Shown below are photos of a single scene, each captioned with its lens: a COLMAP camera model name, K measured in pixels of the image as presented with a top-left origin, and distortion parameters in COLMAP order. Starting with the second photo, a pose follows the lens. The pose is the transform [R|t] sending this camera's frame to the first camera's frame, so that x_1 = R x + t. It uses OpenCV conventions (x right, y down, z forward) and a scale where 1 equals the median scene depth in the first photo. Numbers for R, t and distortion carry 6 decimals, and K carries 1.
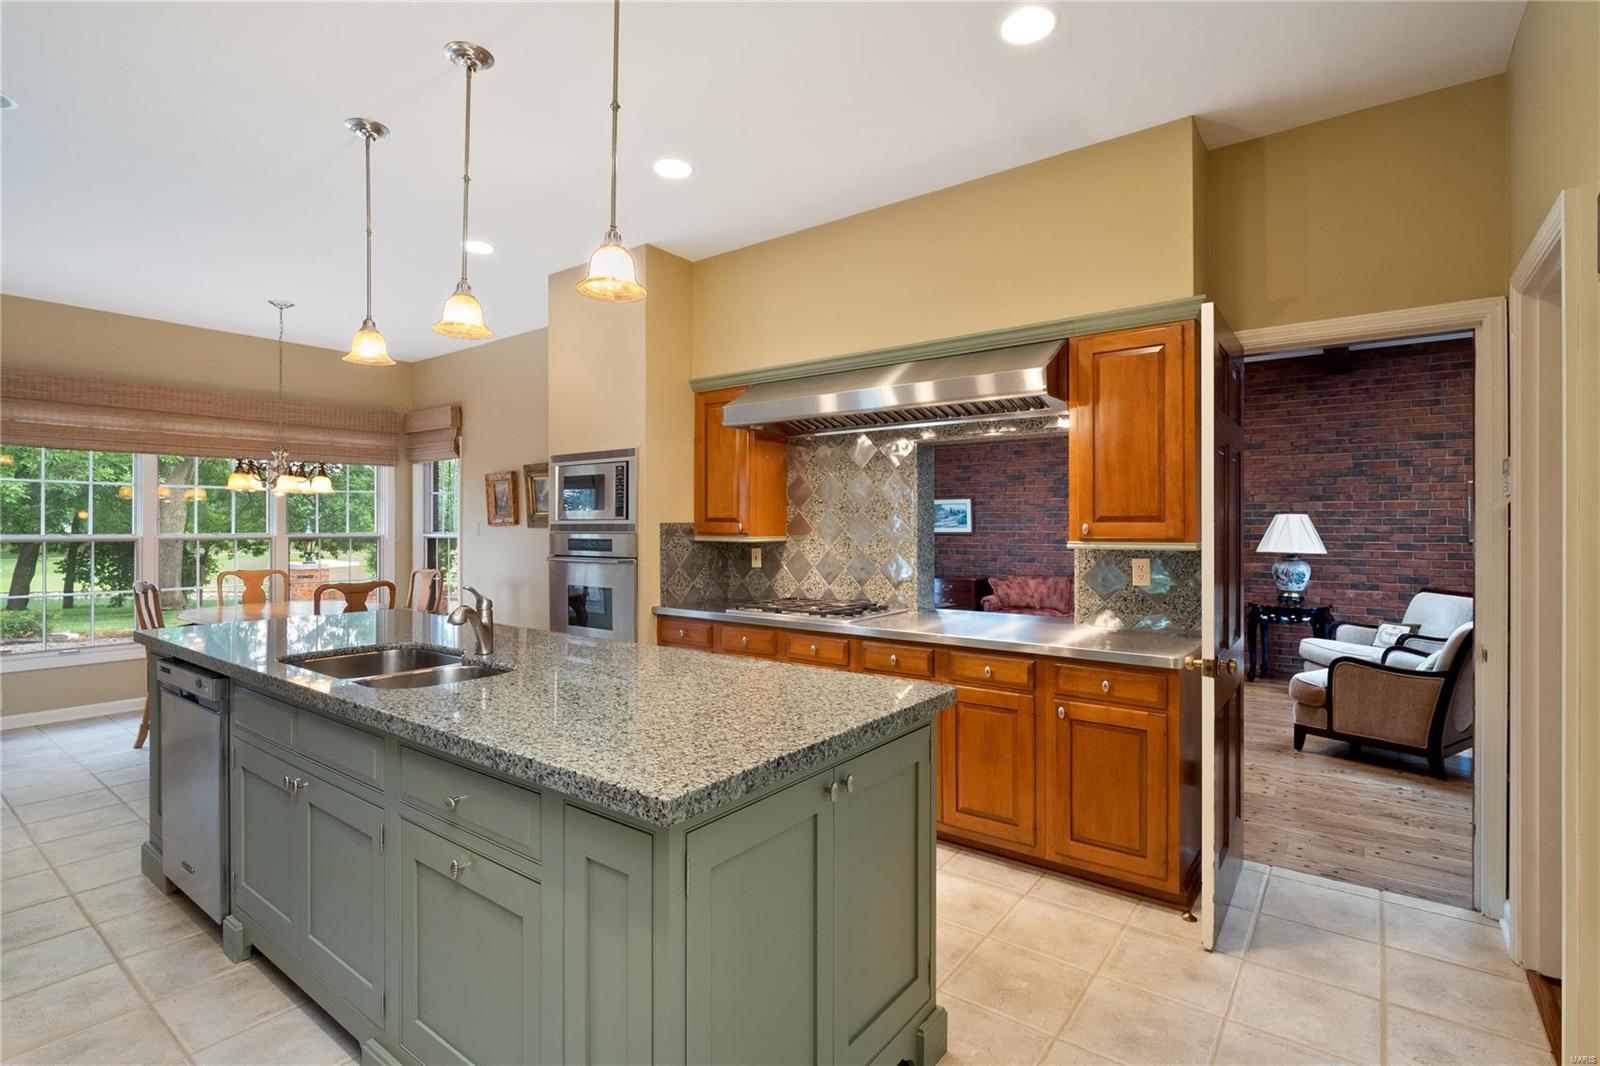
lens RADIAL K [[746.4, 0, 806.5], [0, 746.4, 525.9], [0, 0, 1]] dist [-0.013704, 0.001015]
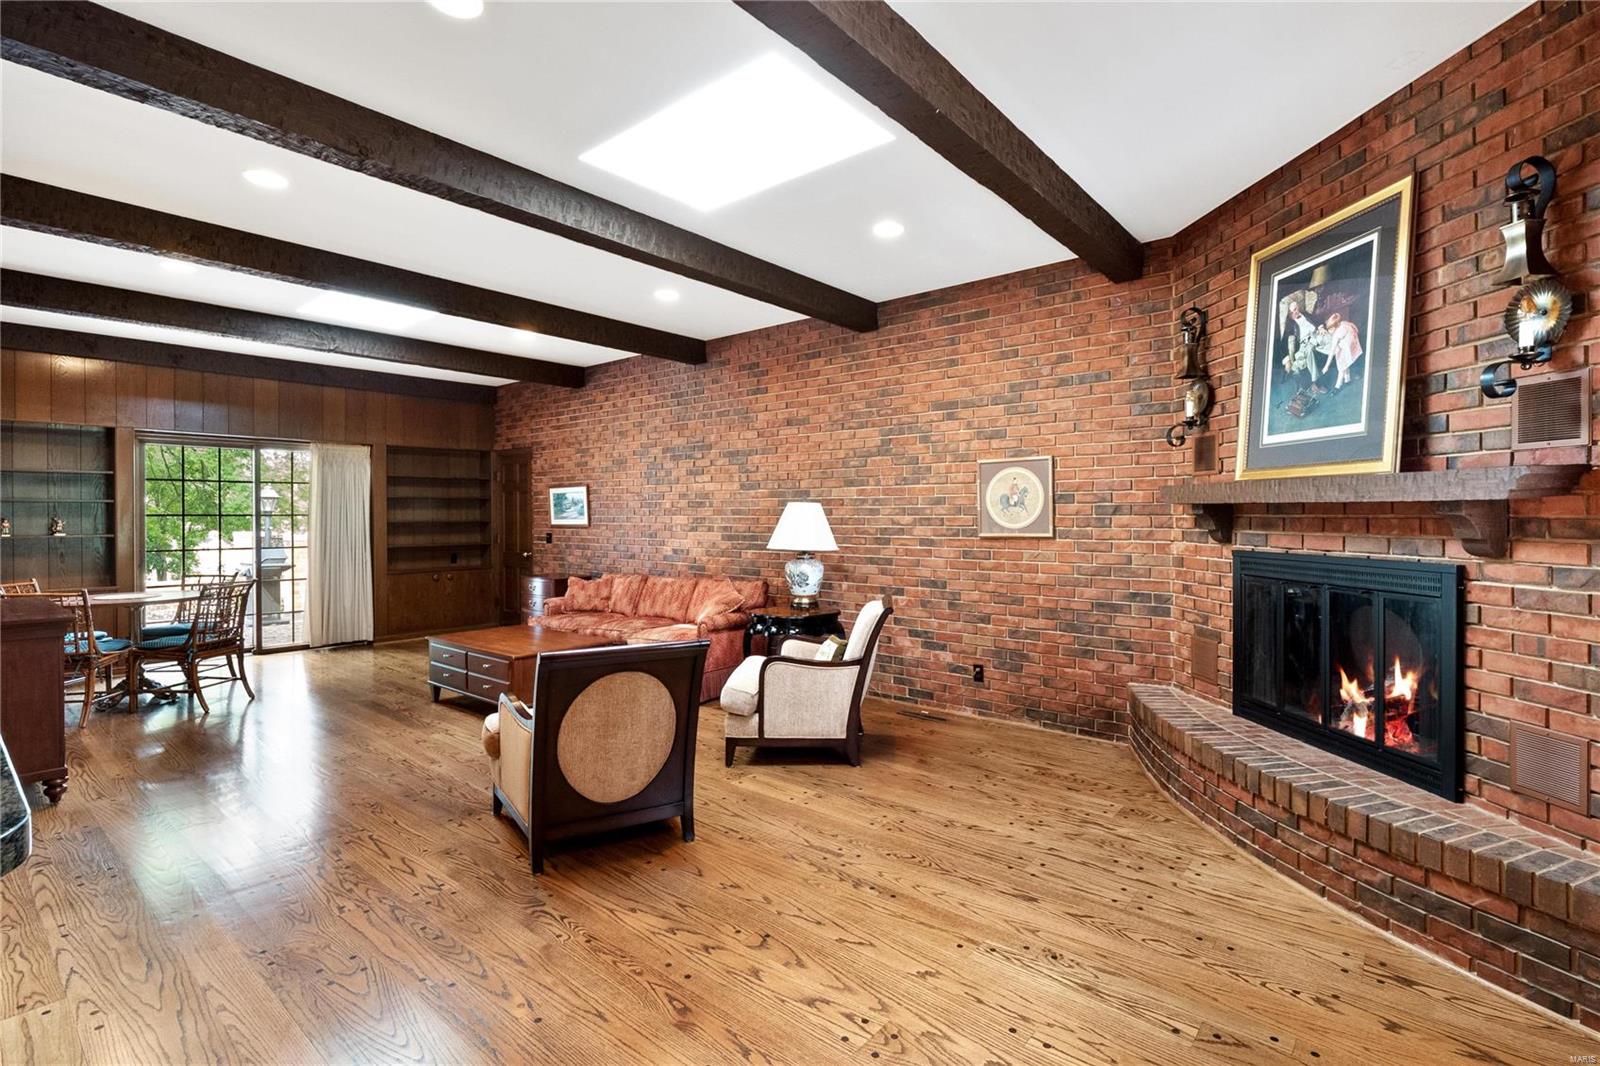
lens RADIAL K [[746.4, 0, 803.6], [0, 746.4, 521.9], [0, 0, 1]] dist [-0.013704, 0.001015]
pose [[0.998925, -0.001378, -0.046332, 0.695813], [0.001640, 0.999983, 0.005607, 0.001195], [0.046323, -0.005677, 0.998910, 0.170906]]
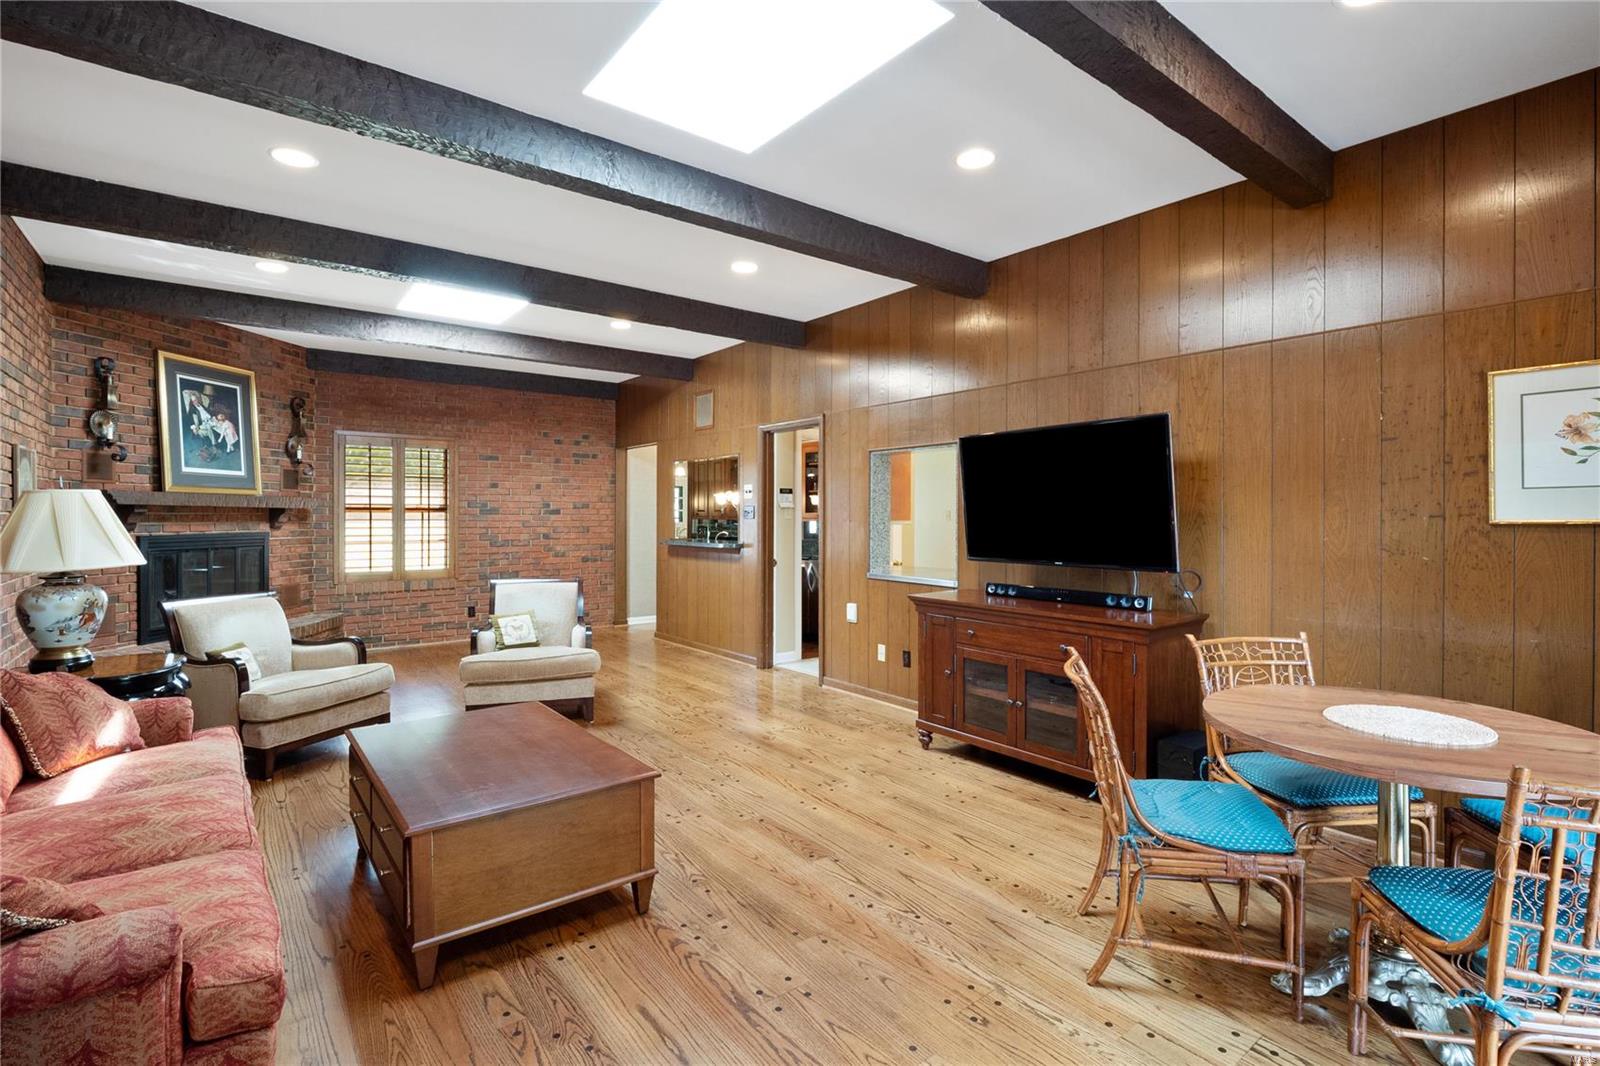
lens RADIAL K [[746.4, 0, 797.9], [0, 746.4, 526.0], [0, 0, 1]] dist [-0.013704, 0.001015]
pose [[-0.964293, -0.003920, 0.264810, 0.074268], [0.000351, 0.999871, 0.016079, 0.001485], [-0.264839, 0.015598, -0.964166, 1.317378]]
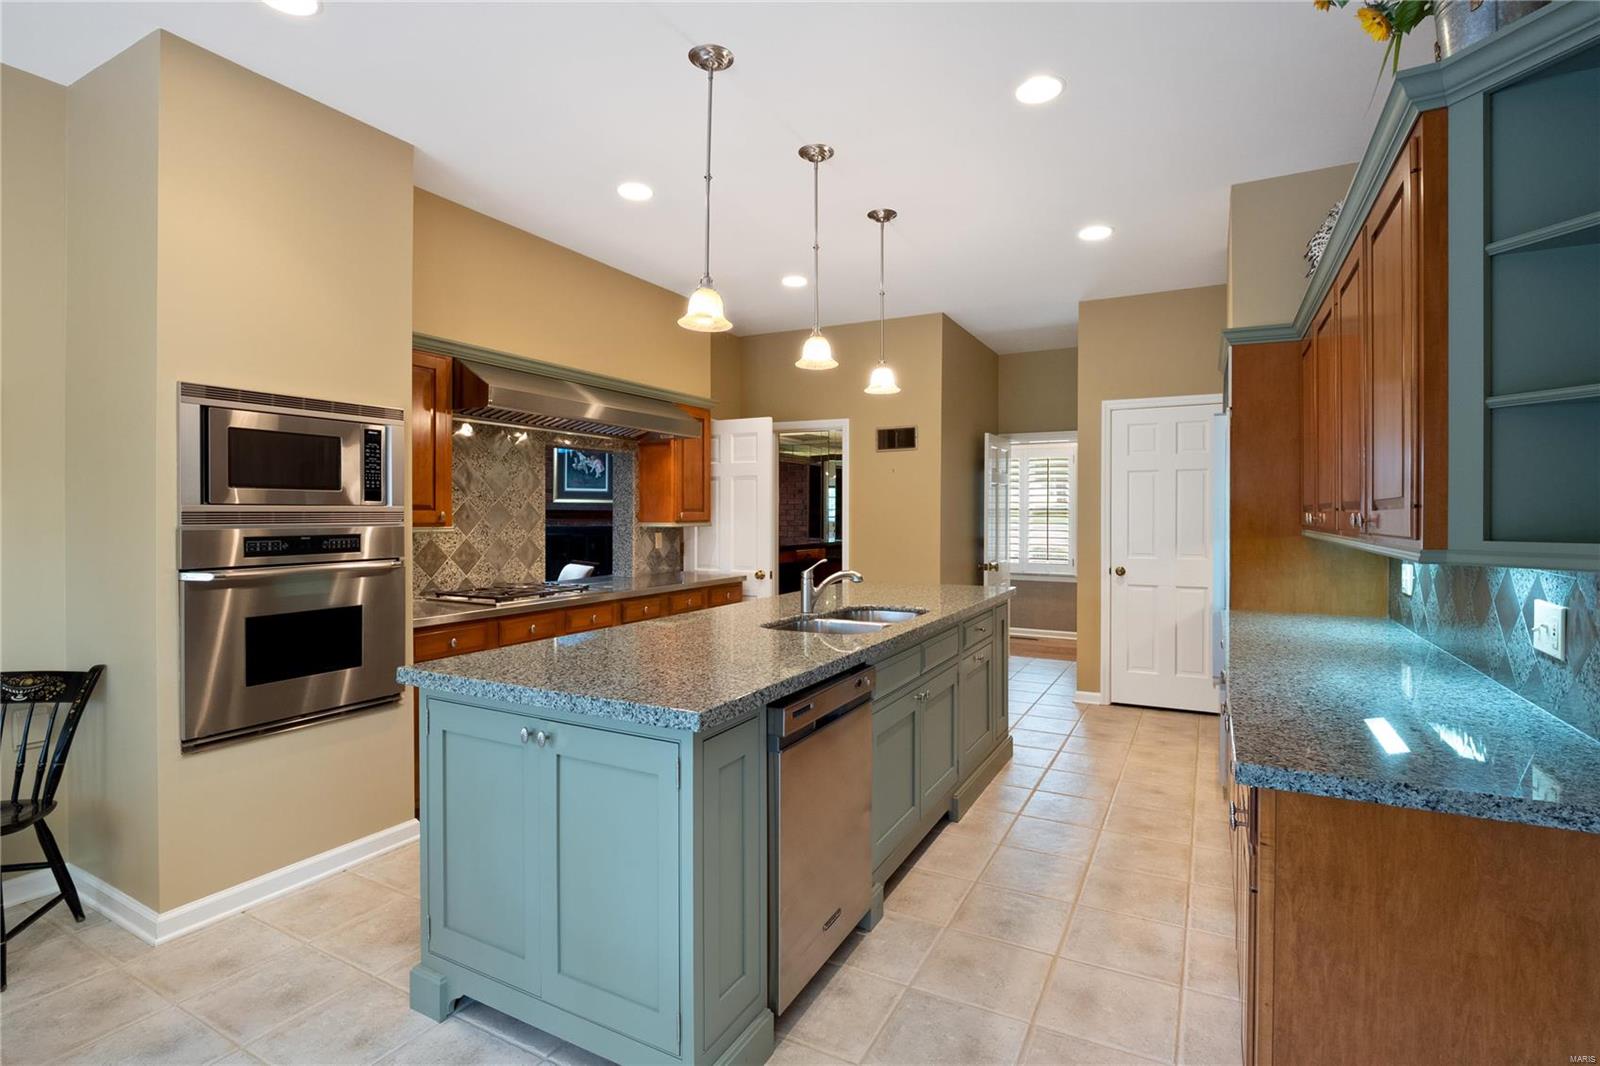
lens RADIAL K [[746.4, 0, 810.6], [0, 746.4, 521.2], [0, 0, 1]] dist [-0.013704, 0.001015]
pose [[-0.141200, -0.009517, 0.989935, -0.590313], [0.003463, 0.999943, 0.010107, 0.000655], [-0.989975, 0.004855, -0.141159, 0.404601]]
